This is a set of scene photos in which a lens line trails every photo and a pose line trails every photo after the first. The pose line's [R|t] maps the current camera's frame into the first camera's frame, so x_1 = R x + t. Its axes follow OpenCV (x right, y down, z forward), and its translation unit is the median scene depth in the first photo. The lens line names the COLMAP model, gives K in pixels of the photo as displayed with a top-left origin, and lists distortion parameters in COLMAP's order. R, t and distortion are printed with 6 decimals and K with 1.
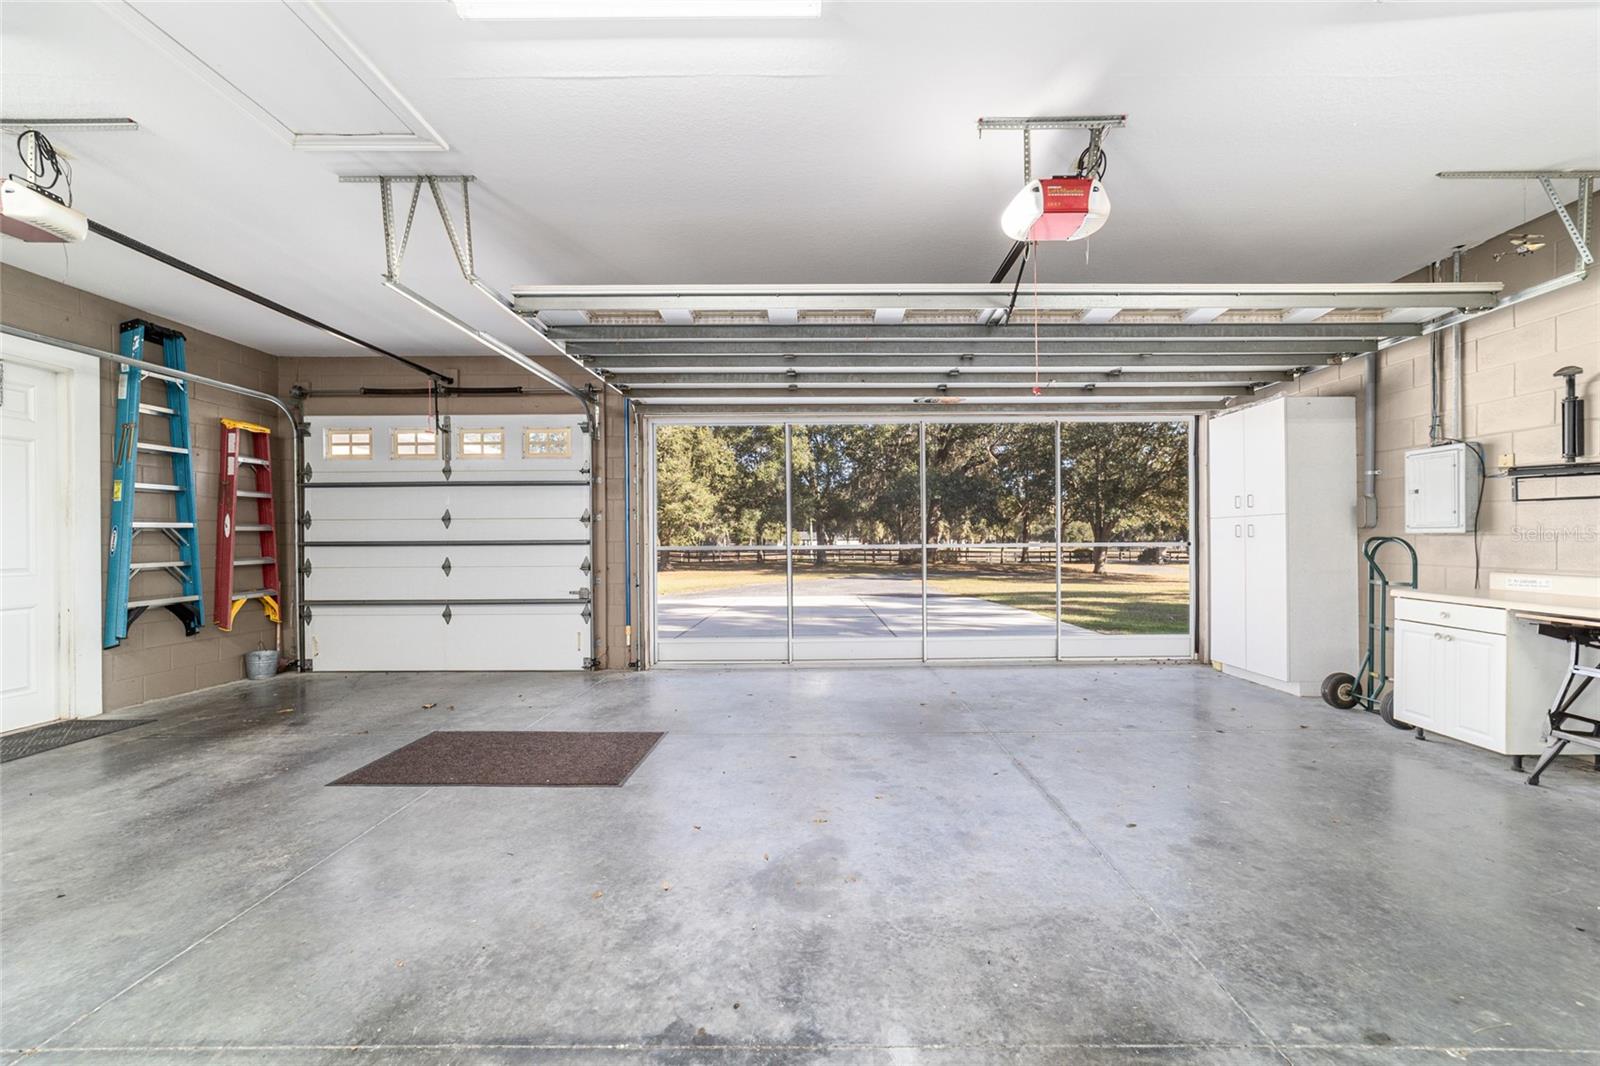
lens RADIAL K [[613.9, 0, 807.4], [0, 613.9, 538.0], [0, 0, 1]] dist [-0.012596, 0.000383]
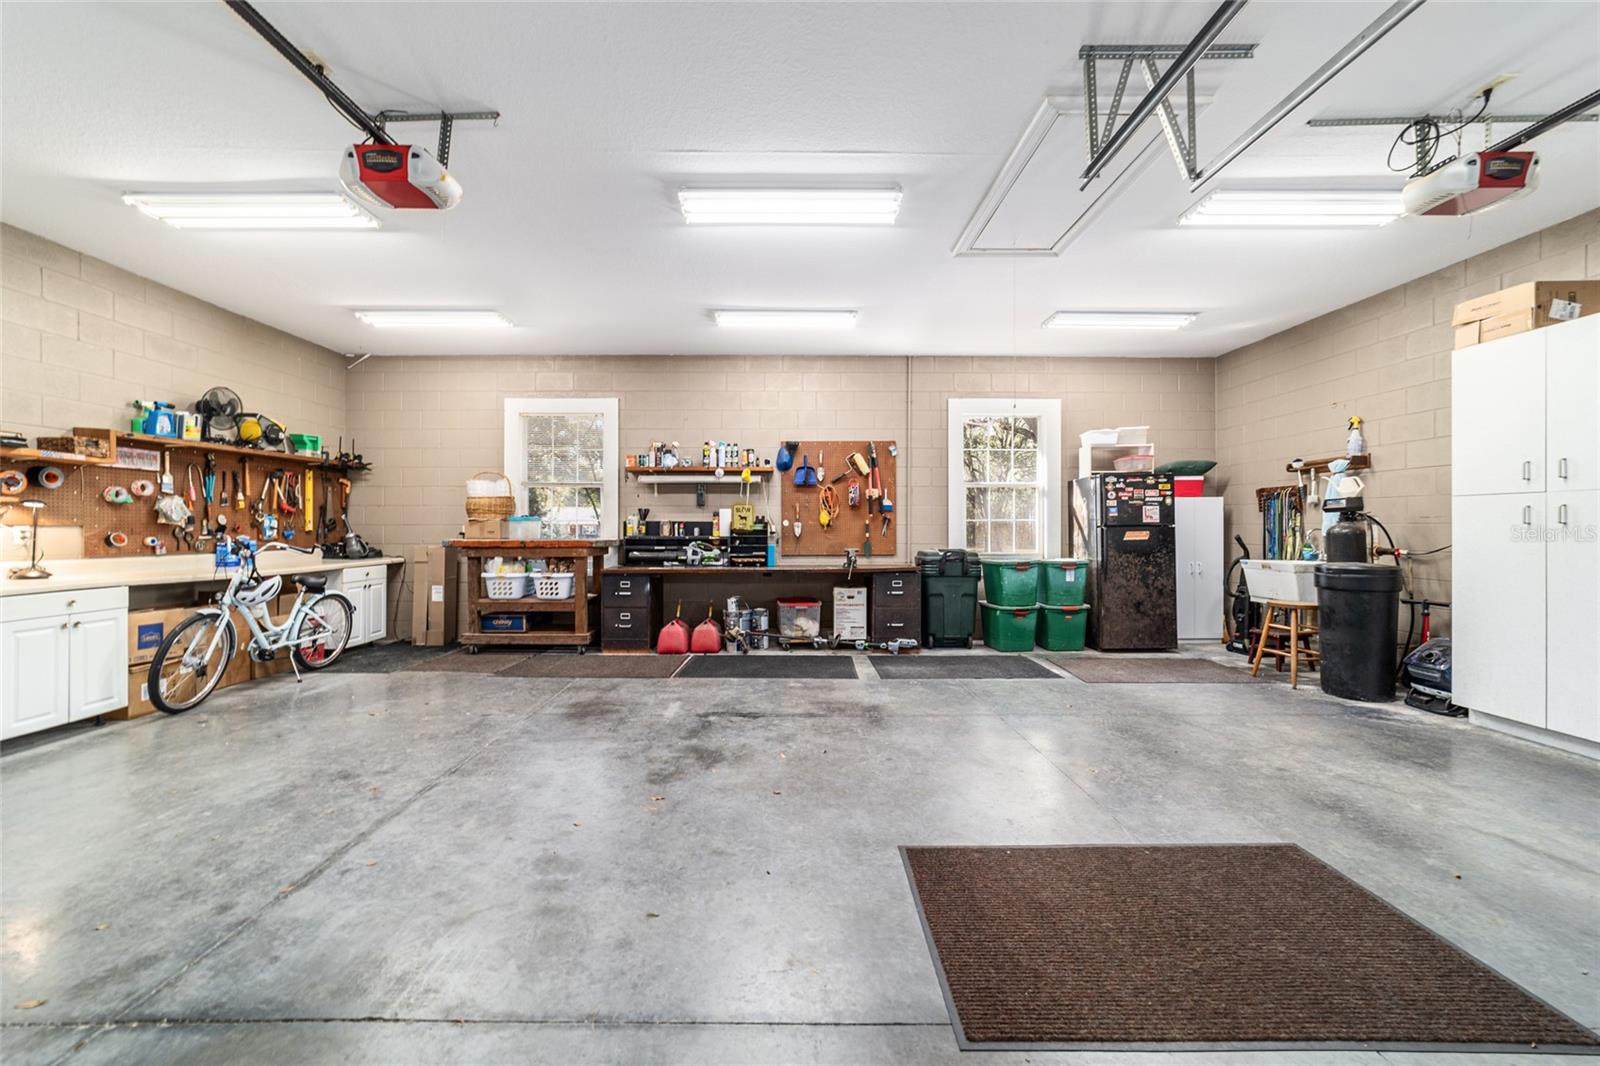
lens RADIAL K [[613.9, 0, 793.1], [0, 613.9, 528.9], [0, 0, 1]] dist [-0.012596, 0.000383]
pose [[-0.999658, 0.007000, -0.025215, -0.249324], [0.007026, 0.999975, -0.000959, 0.020697], [0.025208, -0.001136, -0.999682, 2.798054]]
